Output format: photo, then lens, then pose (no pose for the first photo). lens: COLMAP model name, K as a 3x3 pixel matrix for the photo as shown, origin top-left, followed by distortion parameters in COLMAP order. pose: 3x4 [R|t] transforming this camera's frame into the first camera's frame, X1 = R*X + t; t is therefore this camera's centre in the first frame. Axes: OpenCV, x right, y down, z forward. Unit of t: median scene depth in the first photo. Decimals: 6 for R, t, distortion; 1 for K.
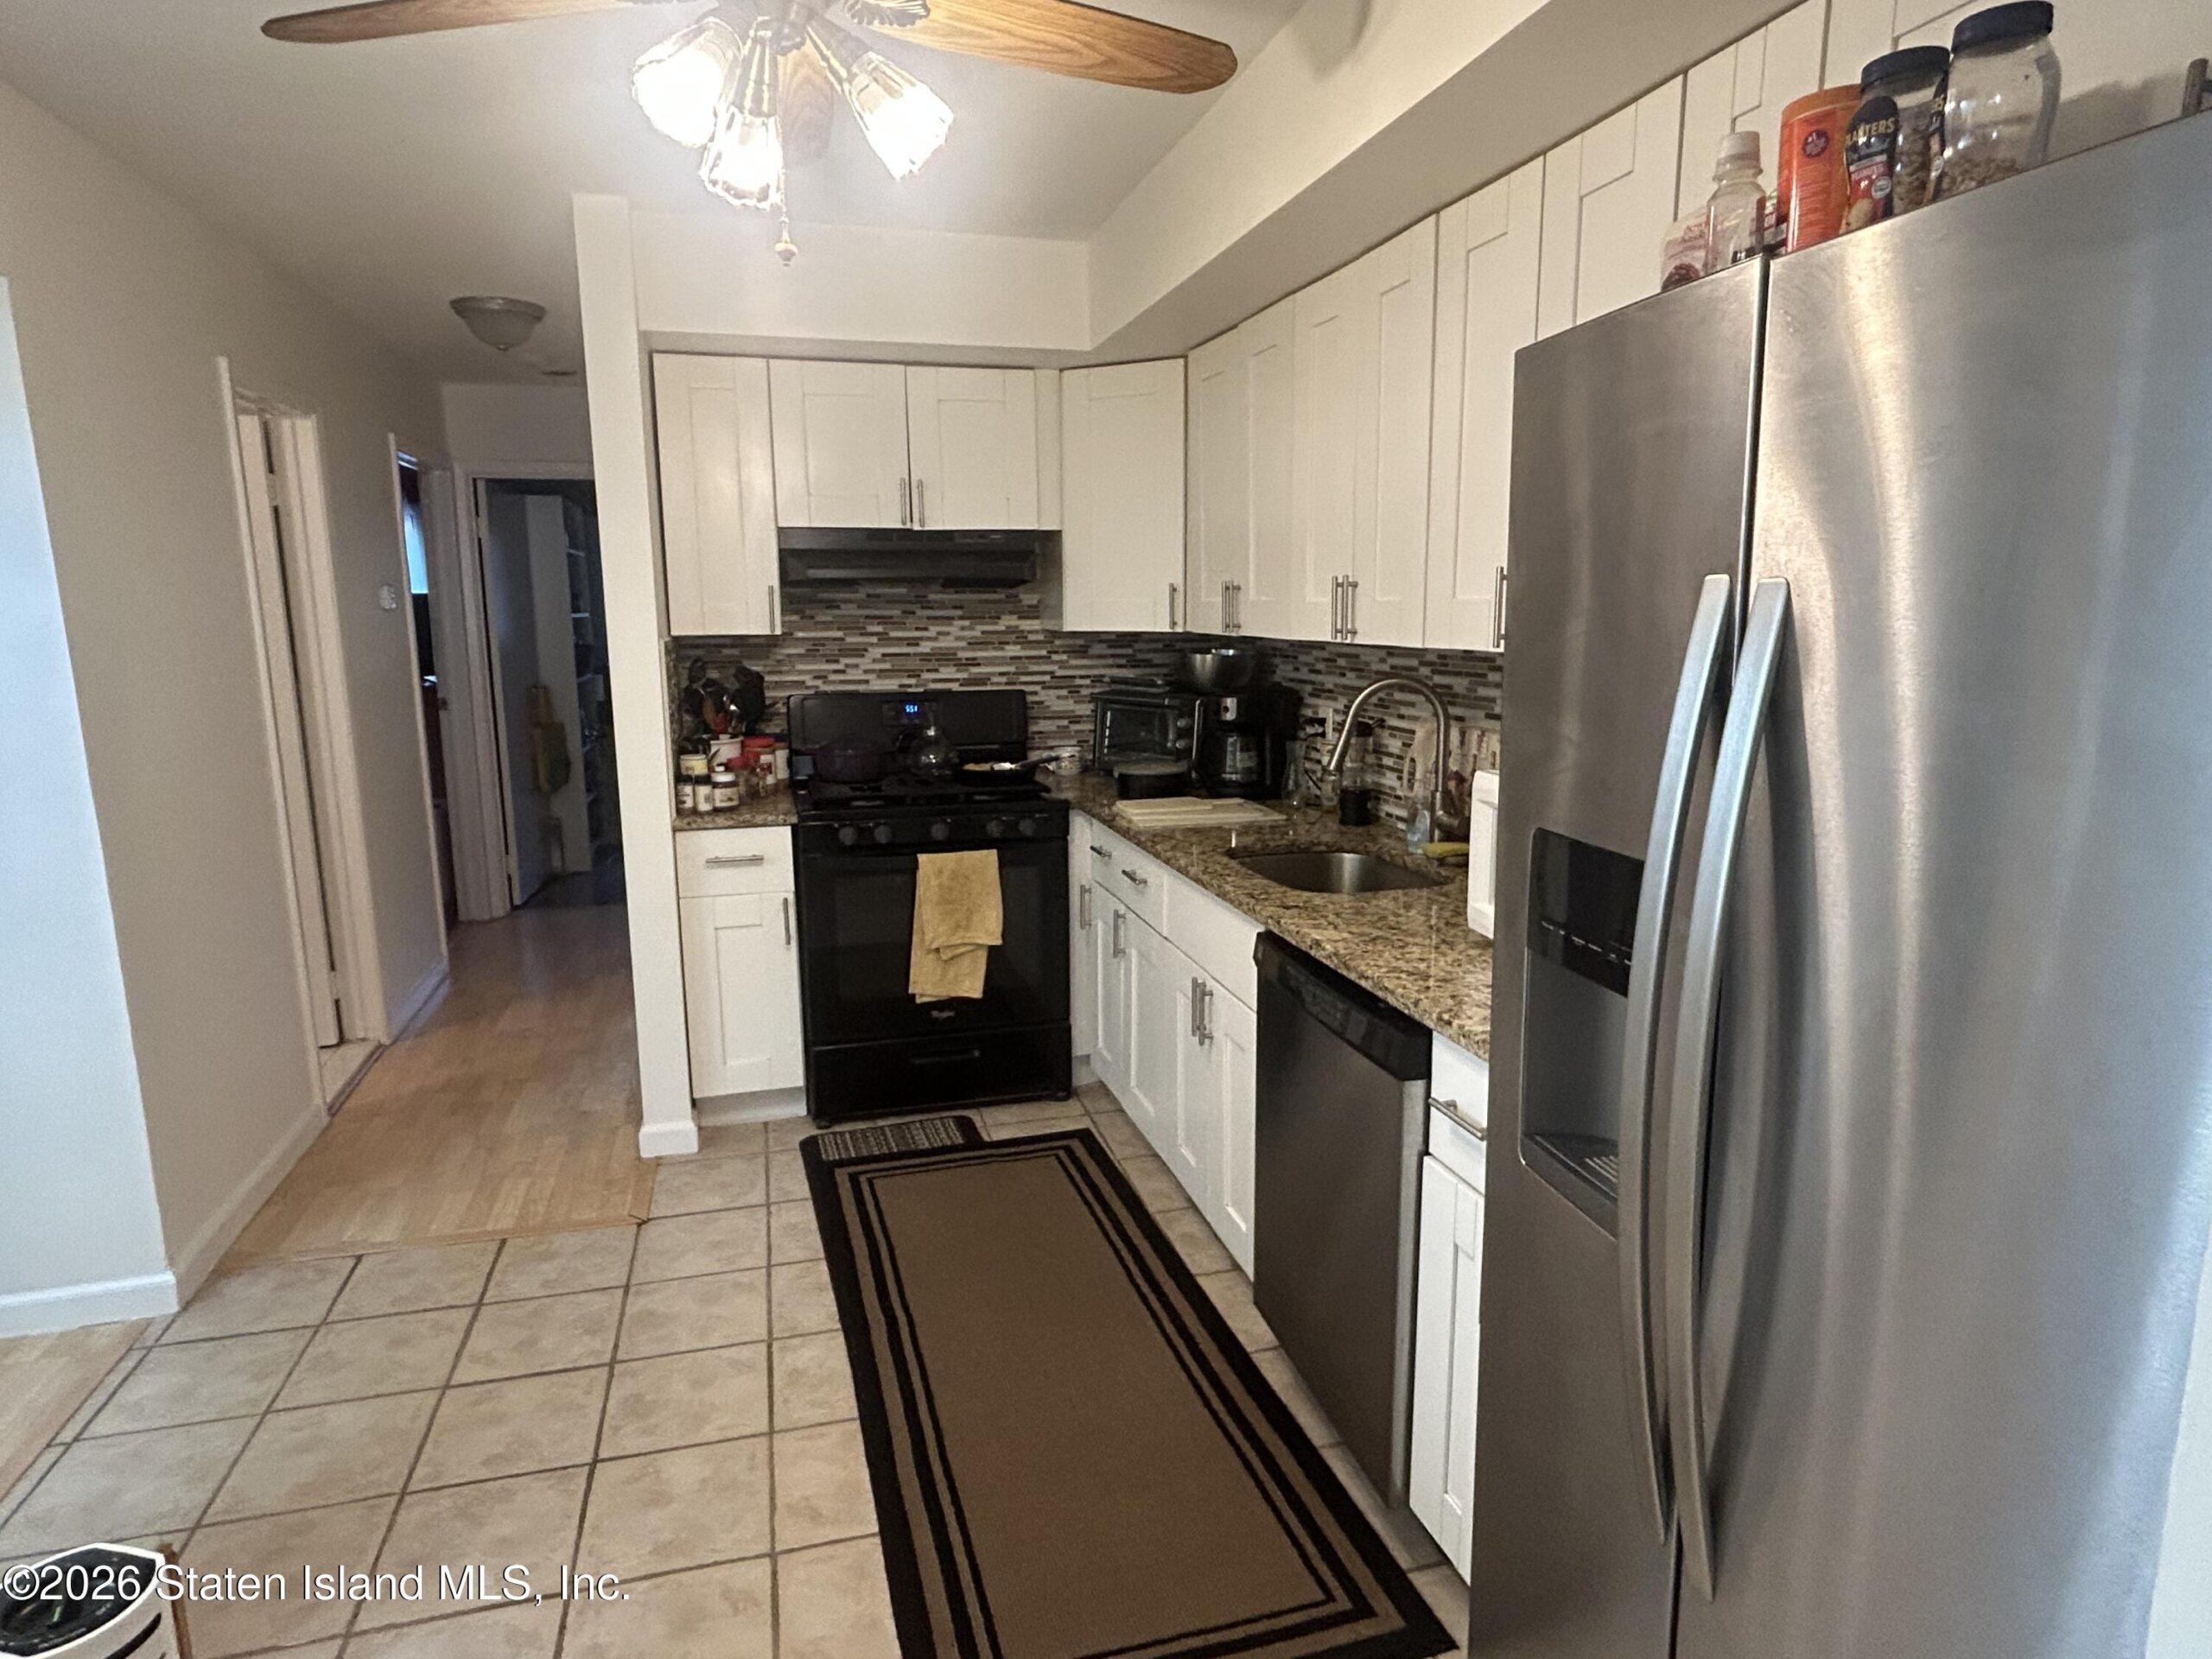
lens RADIAL K [[1243.4, 0, 1101.9], [0, 1243.4, 832.0], [0, 0, 1]] dist [-0.001934, -0.000761]
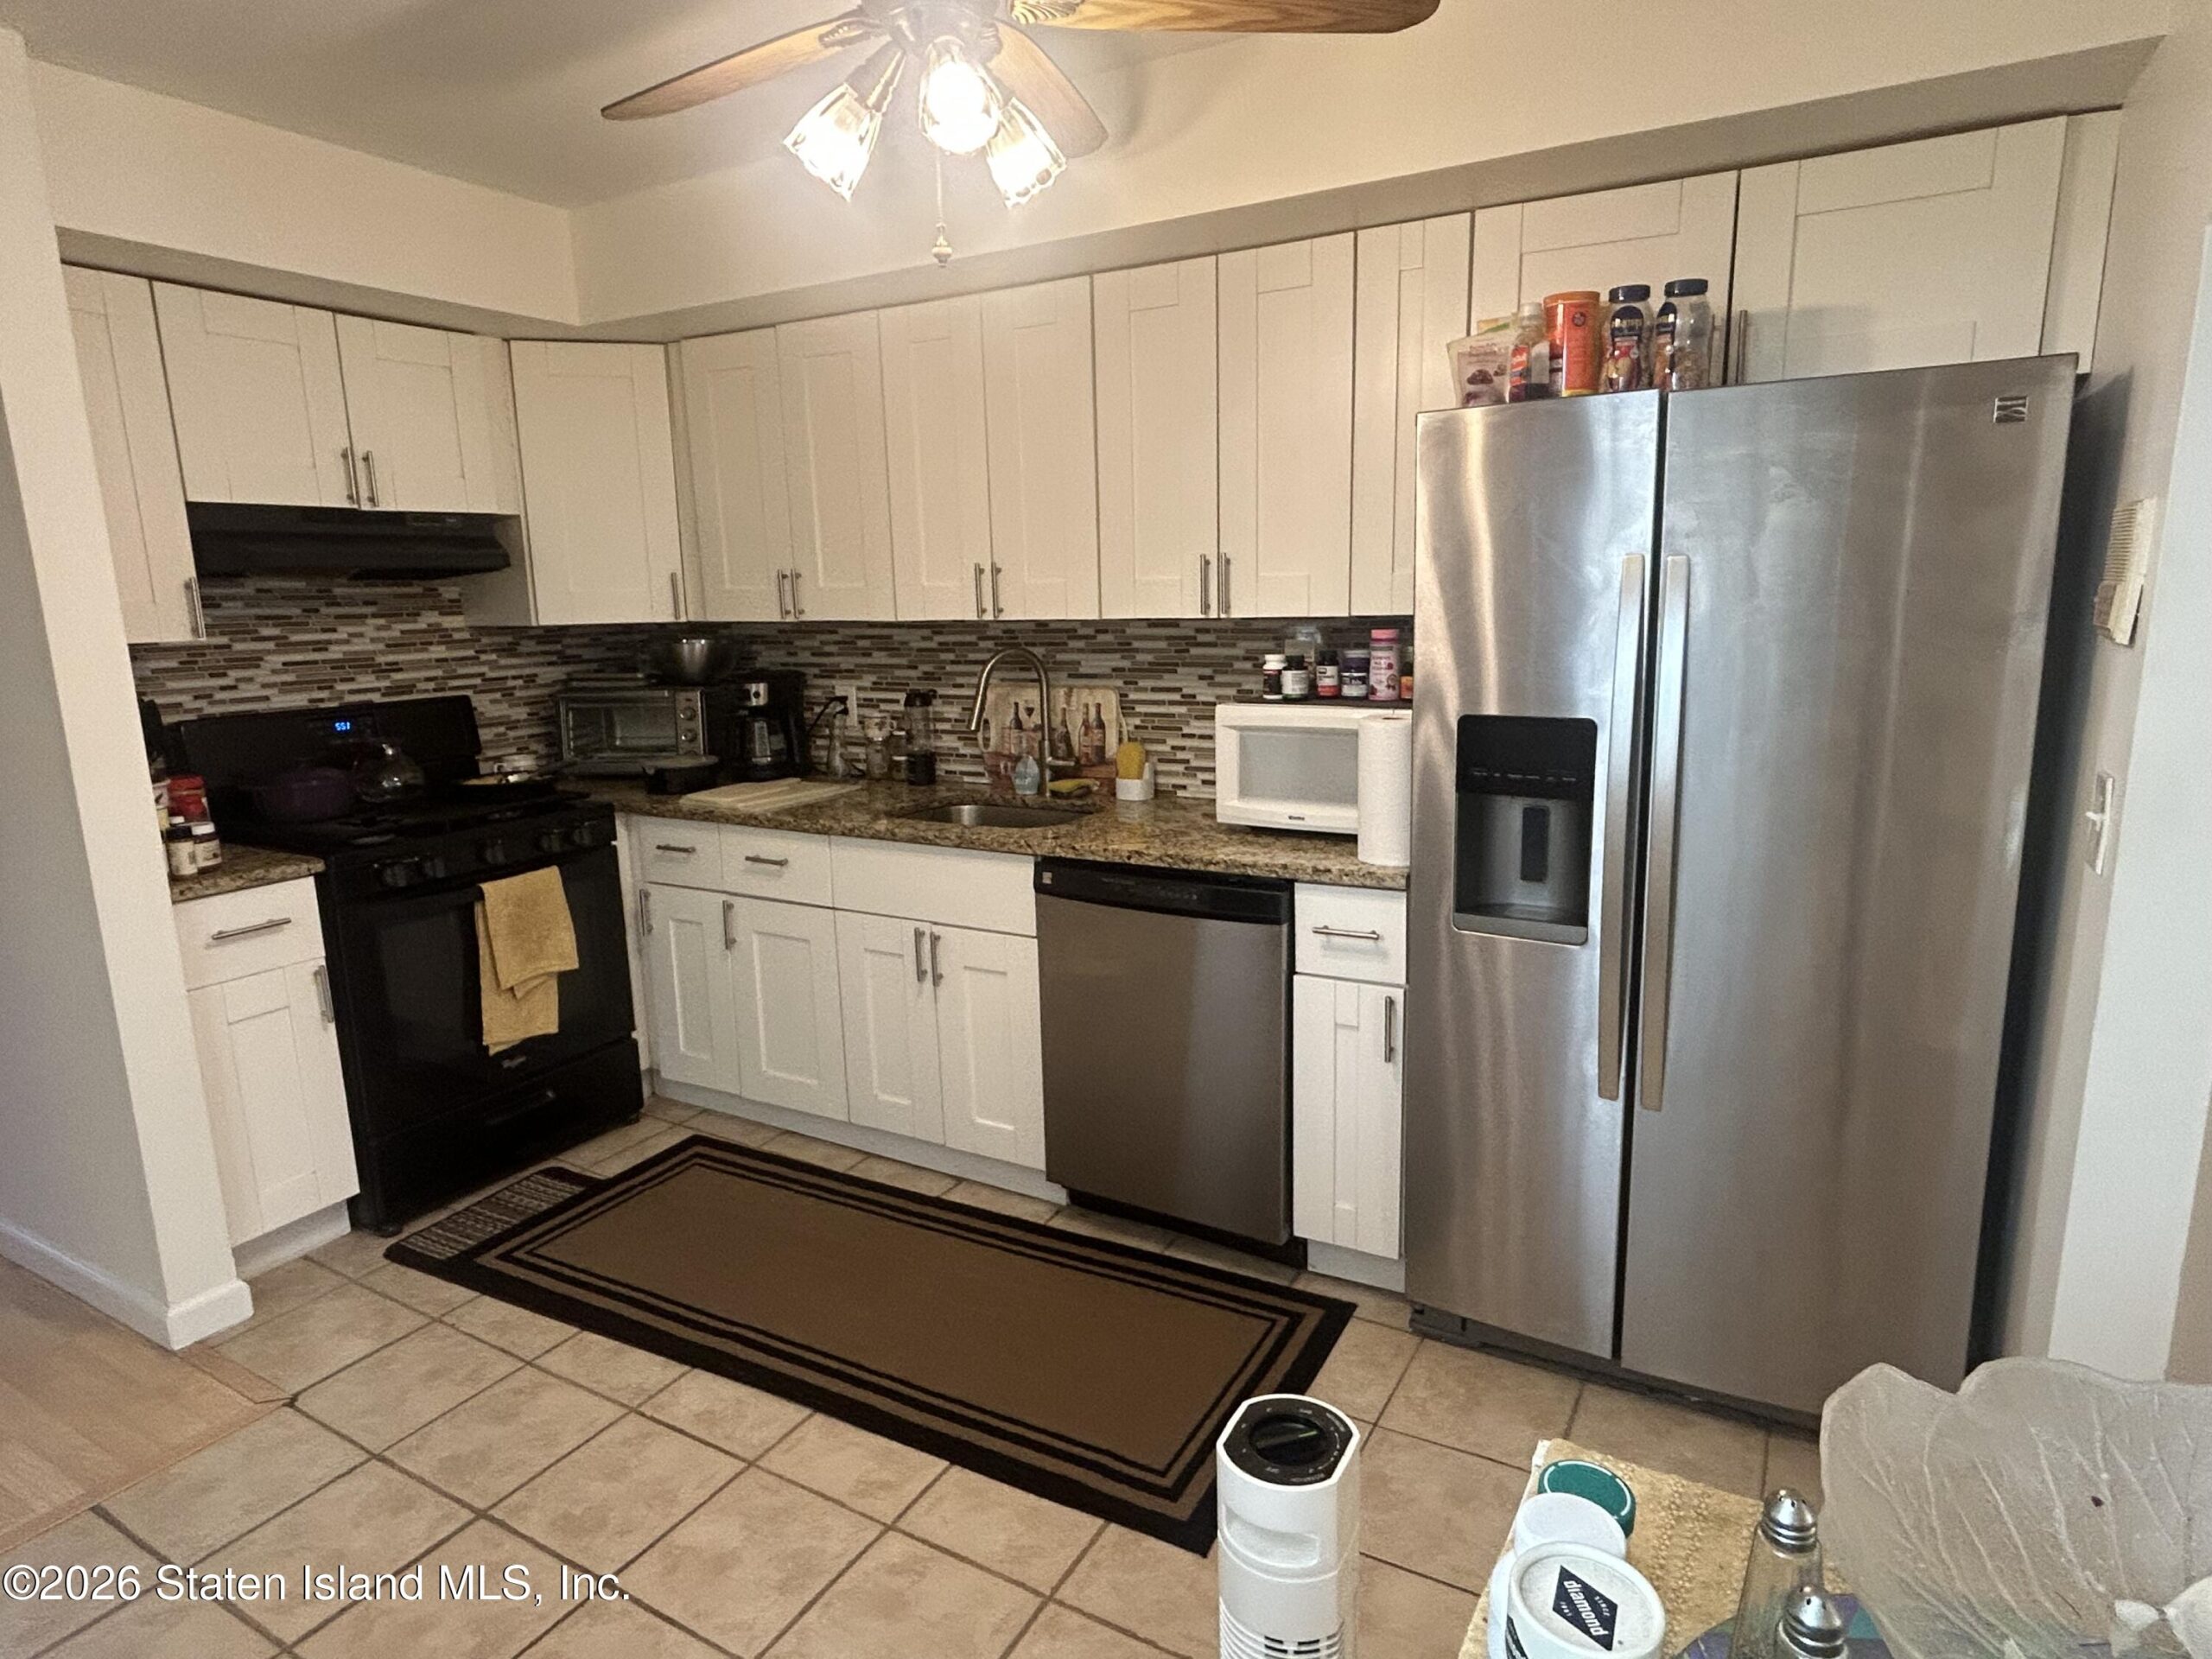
lens RADIAL K [[1239.0, 0, 1101.7], [0, 1239.0, 836.1], [0, 0, 1]] dist [0.002866, -0.011139]
pose [[0.710435, -0.148884, 0.687834, -0.426907], [0.145052, 0.987358, 0.063900, -0.007502], [-0.688653, 0.054375, 0.723050, 0.069126]]
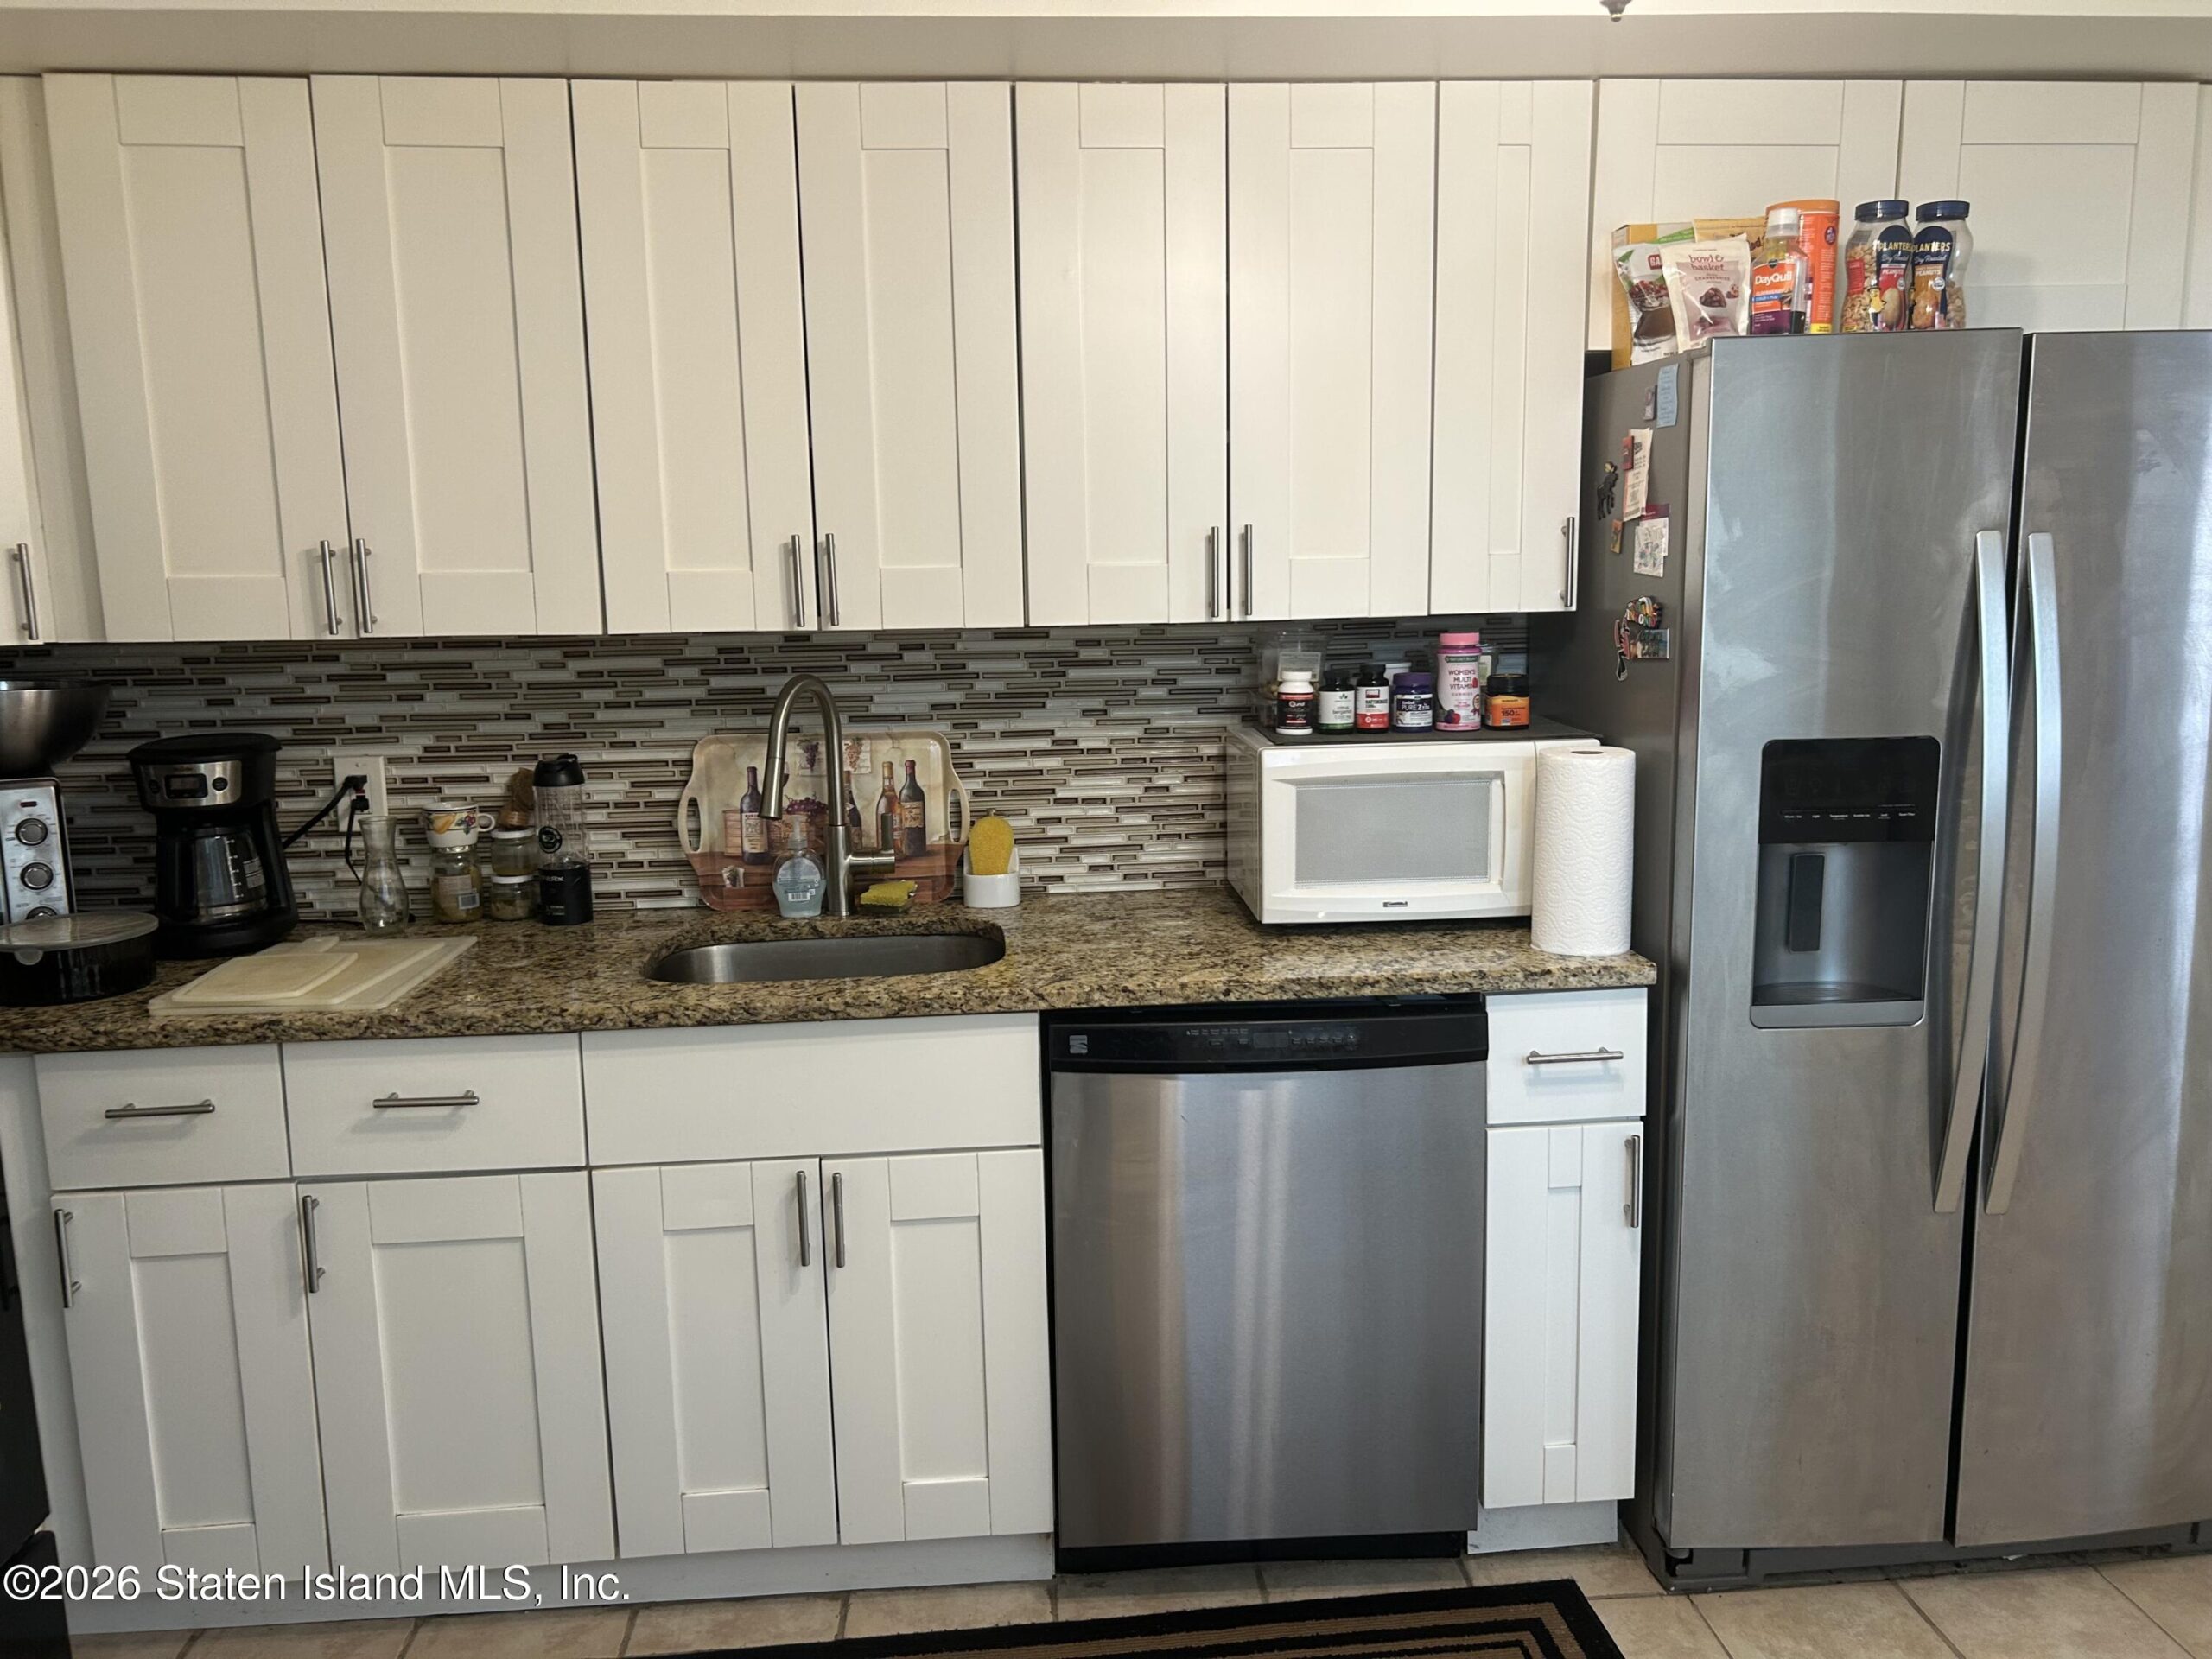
lens RADIAL K [[1657.5, 0, 1098.9], [0, 1657.5, 840.1], [0, 0, 1]] dist [0.052413, -0.061430]
pose [[0.191742, -0.156931, 0.968818, -0.524765], [0.194700, 0.973597, 0.119172, -0.088764], [-0.961939, 0.165778, 0.217234, 0.500852]]
